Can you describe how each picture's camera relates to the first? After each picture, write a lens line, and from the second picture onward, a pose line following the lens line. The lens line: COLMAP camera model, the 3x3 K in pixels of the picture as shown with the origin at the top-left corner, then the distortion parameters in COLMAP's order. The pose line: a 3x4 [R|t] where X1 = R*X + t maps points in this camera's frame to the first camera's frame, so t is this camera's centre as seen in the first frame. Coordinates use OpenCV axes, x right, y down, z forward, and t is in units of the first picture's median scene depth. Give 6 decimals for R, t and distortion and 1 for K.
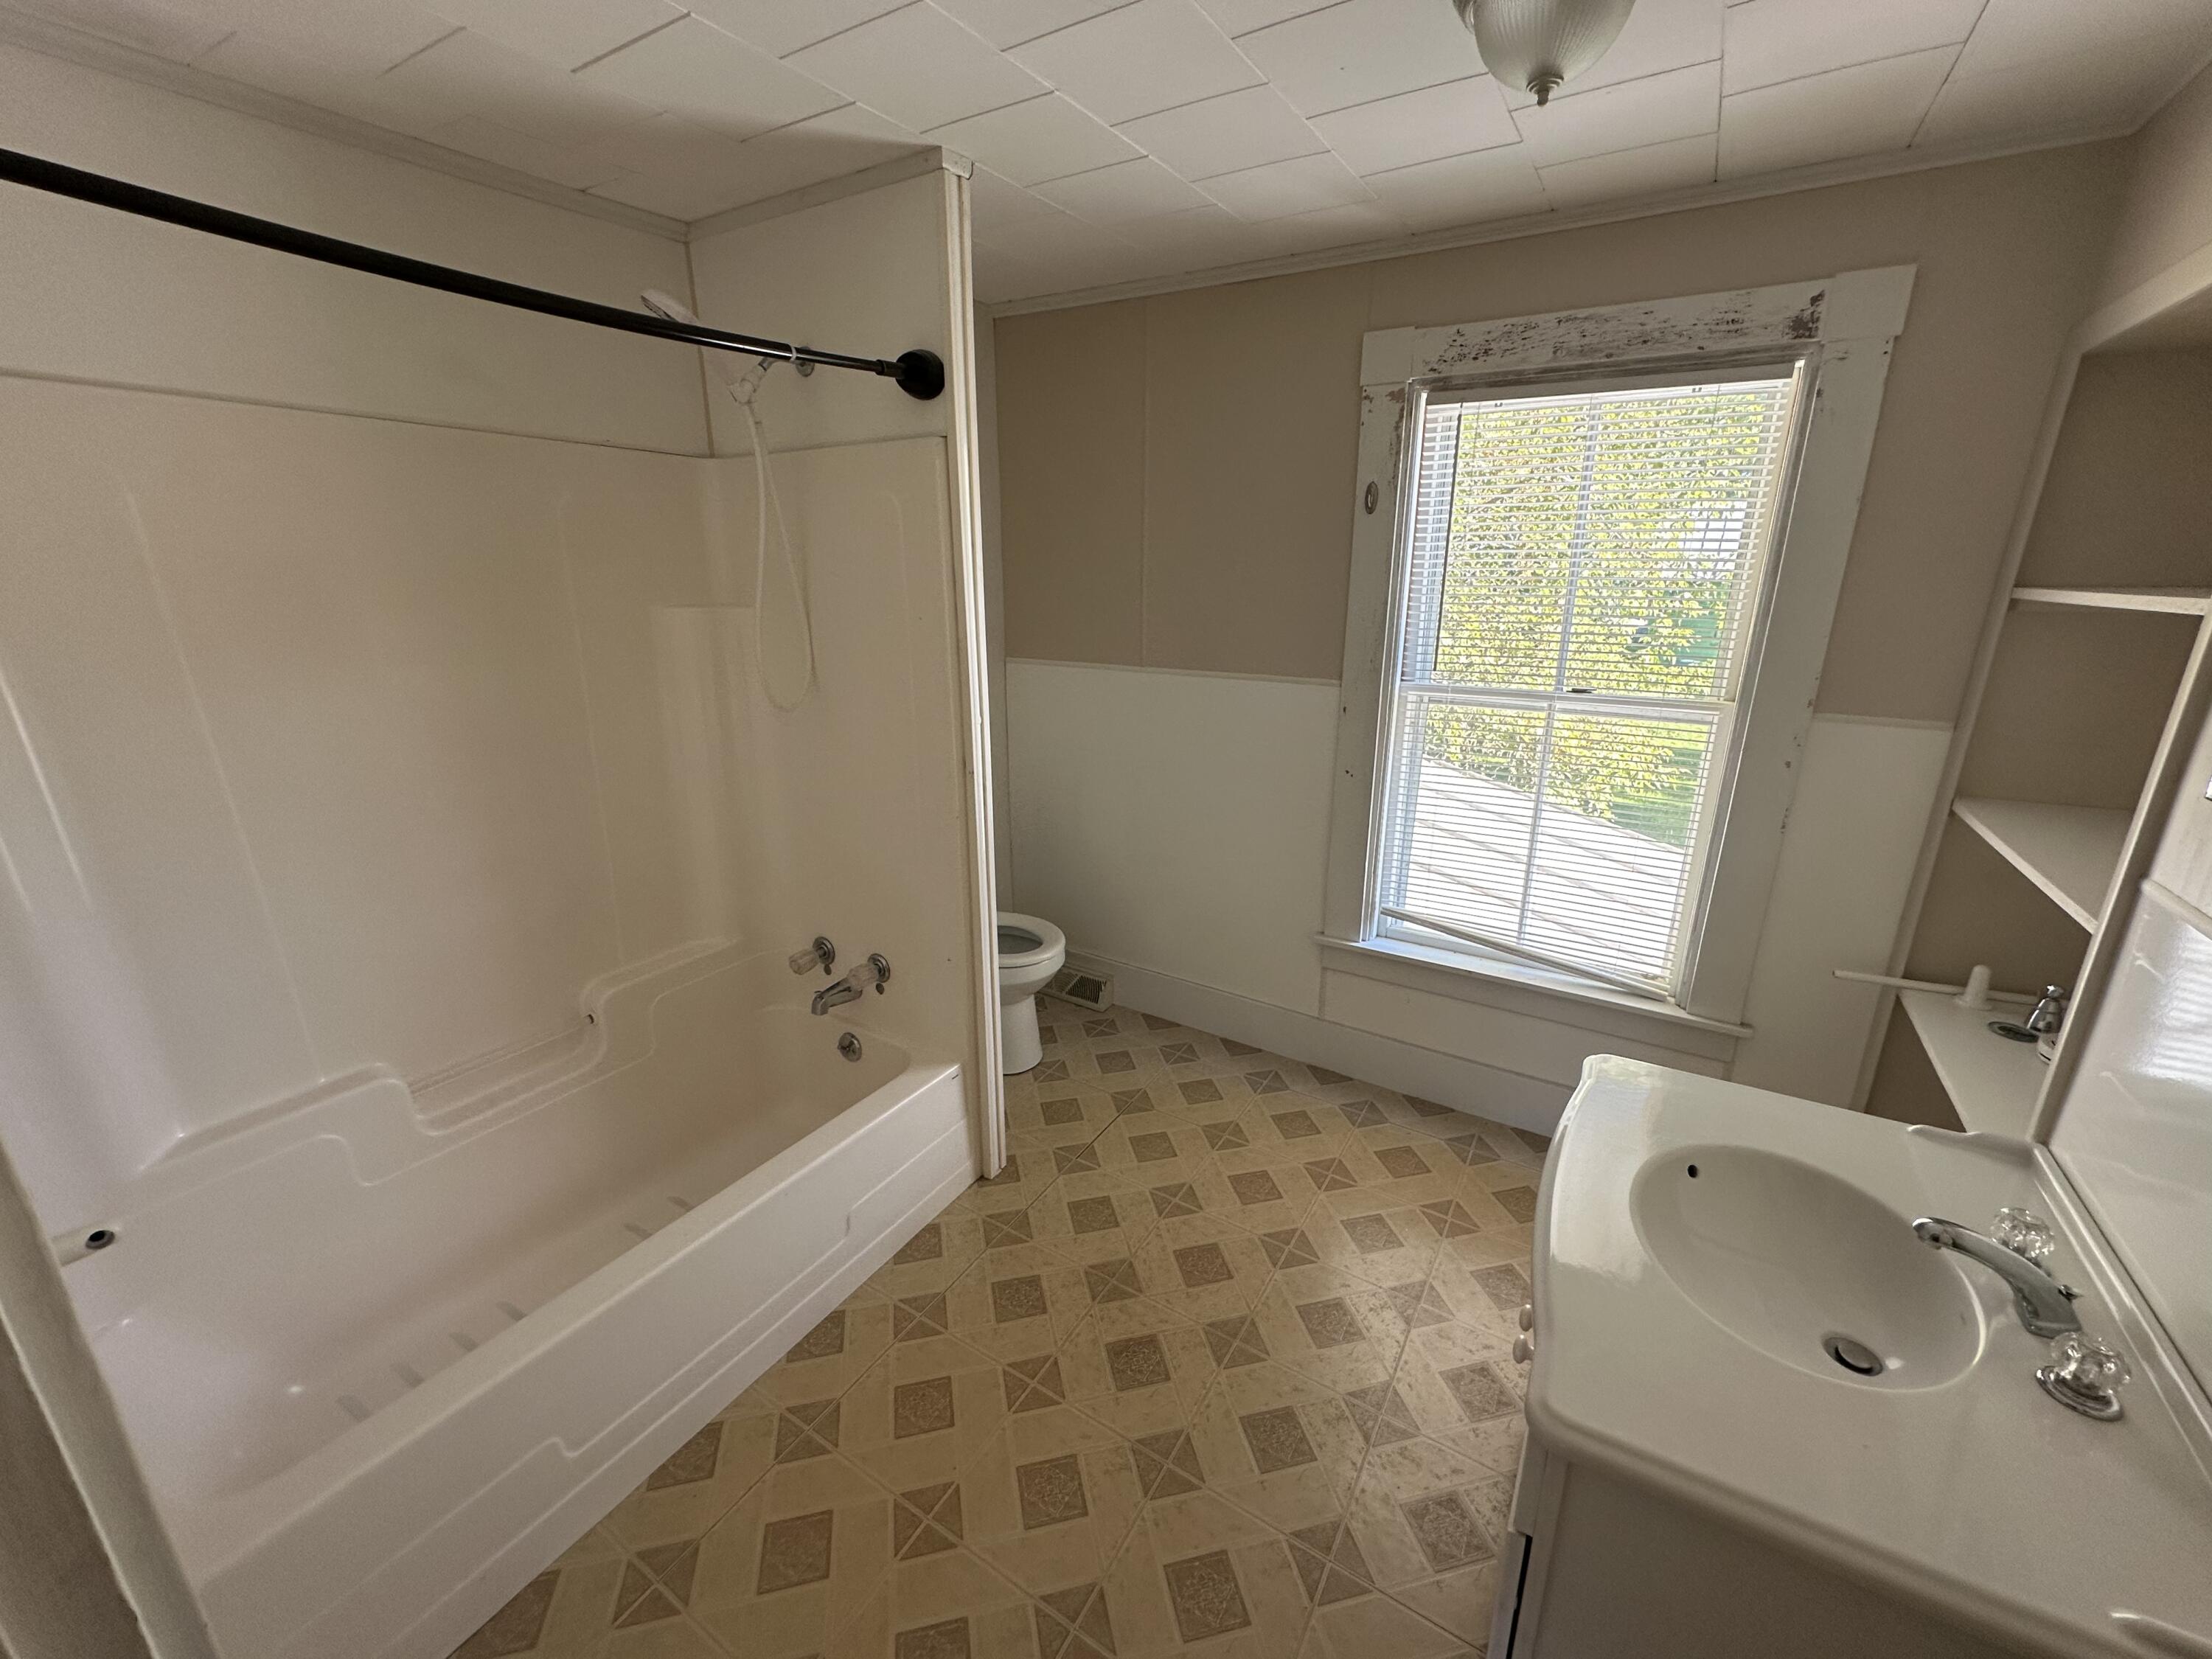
lens RADIAL K [[879.0, 0, 1106.6], [0, 879.0, 827.3], [0, 0, 1]] dist [0.000358, -0.000184]
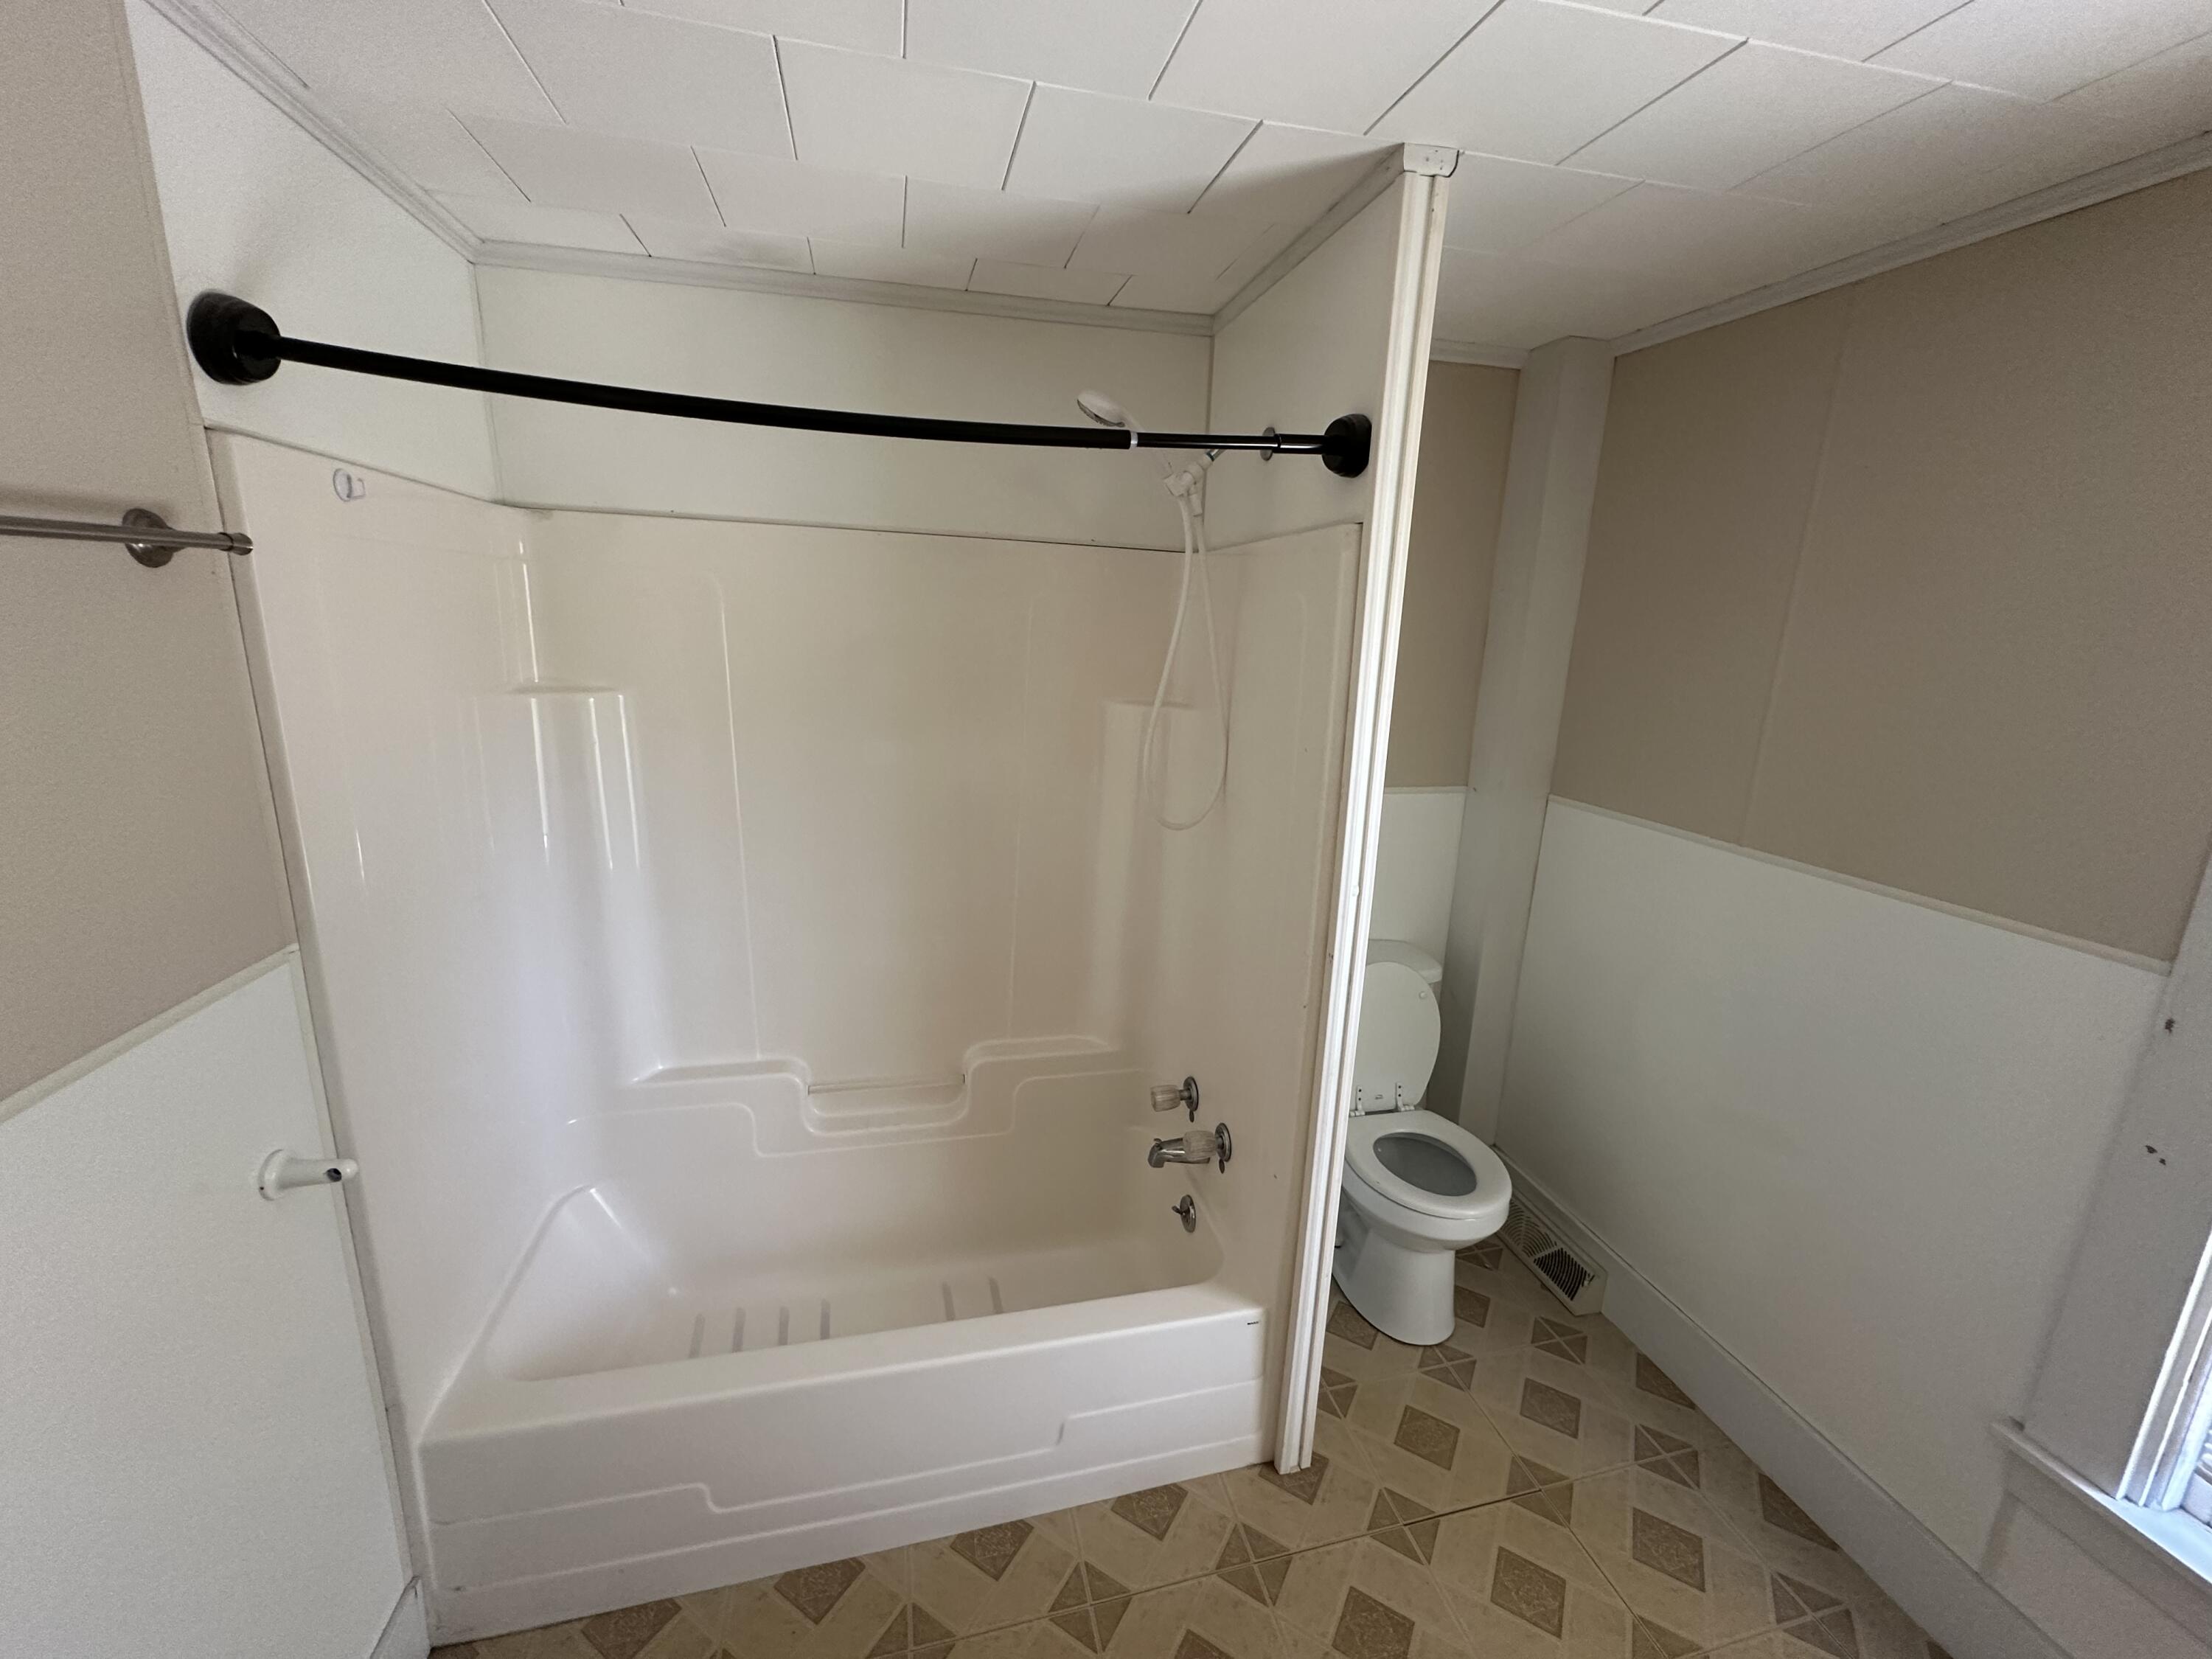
lens RADIAL K [[879.0, 0, 1112.9], [0, 879.0, 827.2], [0, 0, 1]] dist [0.000358, -0.000184]
pose [[0.718735, 0.185622, -0.670048, 0.187240], [-0.236000, 0.971621, 0.016018, -0.132261], [0.654006, 0.146619, 0.742145, 0.293720]]
